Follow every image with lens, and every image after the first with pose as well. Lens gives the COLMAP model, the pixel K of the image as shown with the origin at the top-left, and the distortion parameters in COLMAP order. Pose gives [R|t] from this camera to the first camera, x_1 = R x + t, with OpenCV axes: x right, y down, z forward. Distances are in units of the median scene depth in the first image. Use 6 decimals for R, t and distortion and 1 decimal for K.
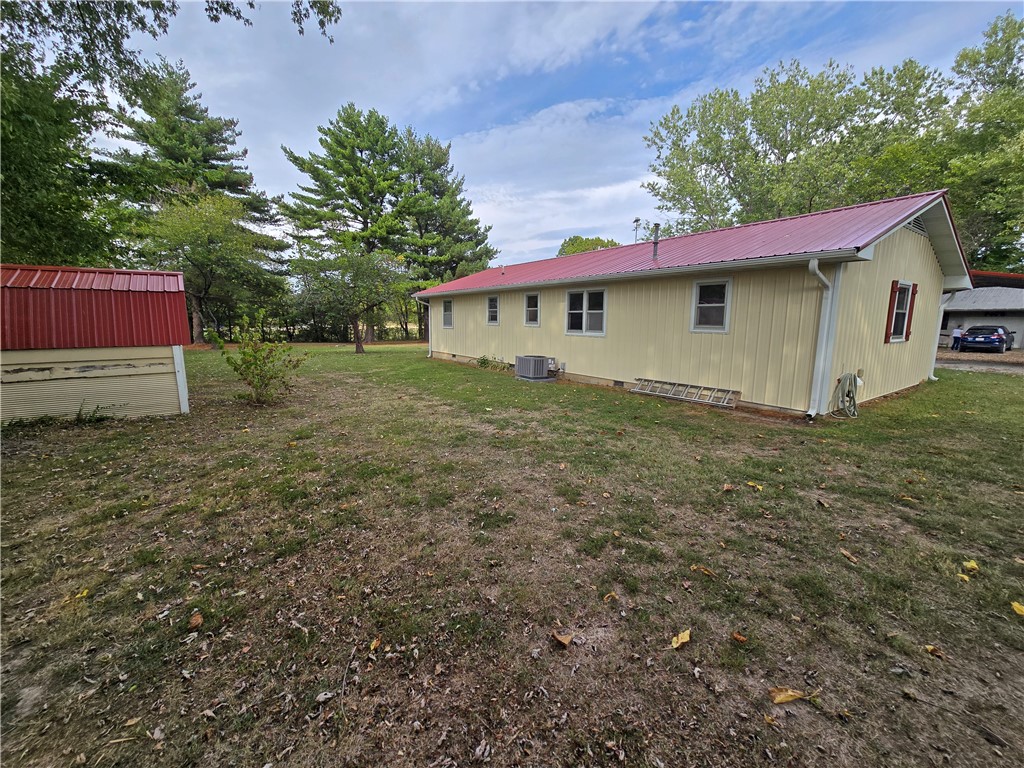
lens RADIAL K [[450.5, 0, 512.0], [0, 450.5, 384.0], [0, 0, 1]] dist [0.000155, -0.000193]
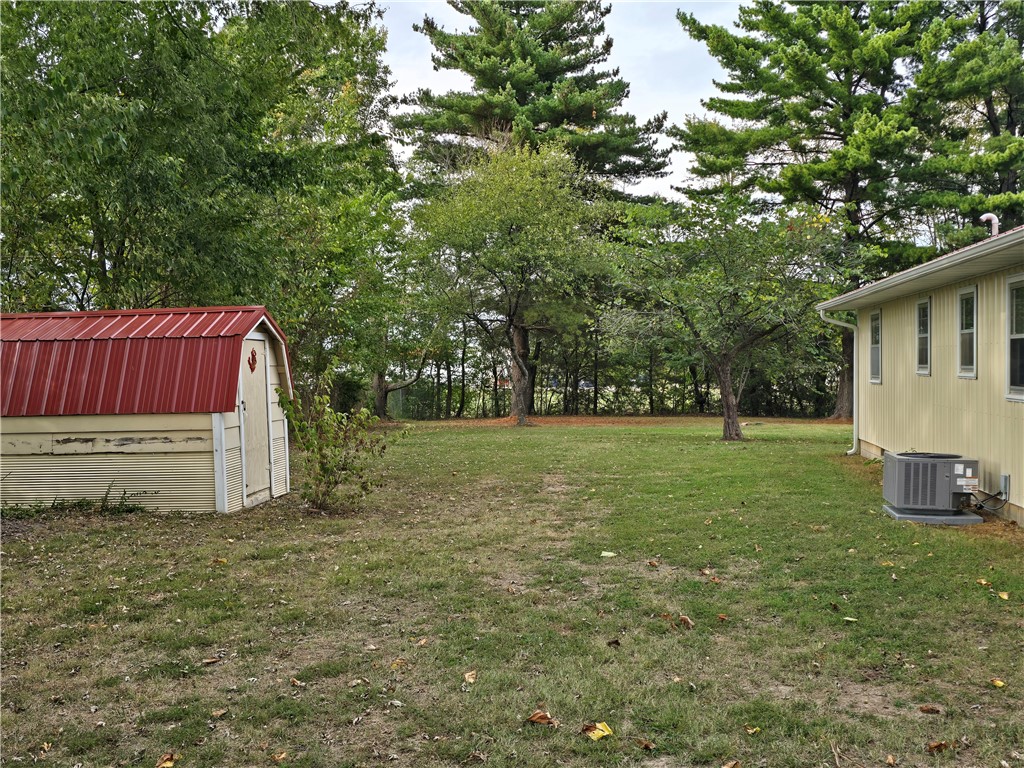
lens RADIAL K [[1224.6, 0, 512.0], [0, 1224.6, 384.0], [0, 0, 1]] dist [0.118159, -0.012808]
pose [[0.683022, -0.007791, -0.730357, 0.438982], [-0.081521, 0.992882, -0.086829, -0.000801], [0.725835, 0.118846, 0.677525, 0.017625]]
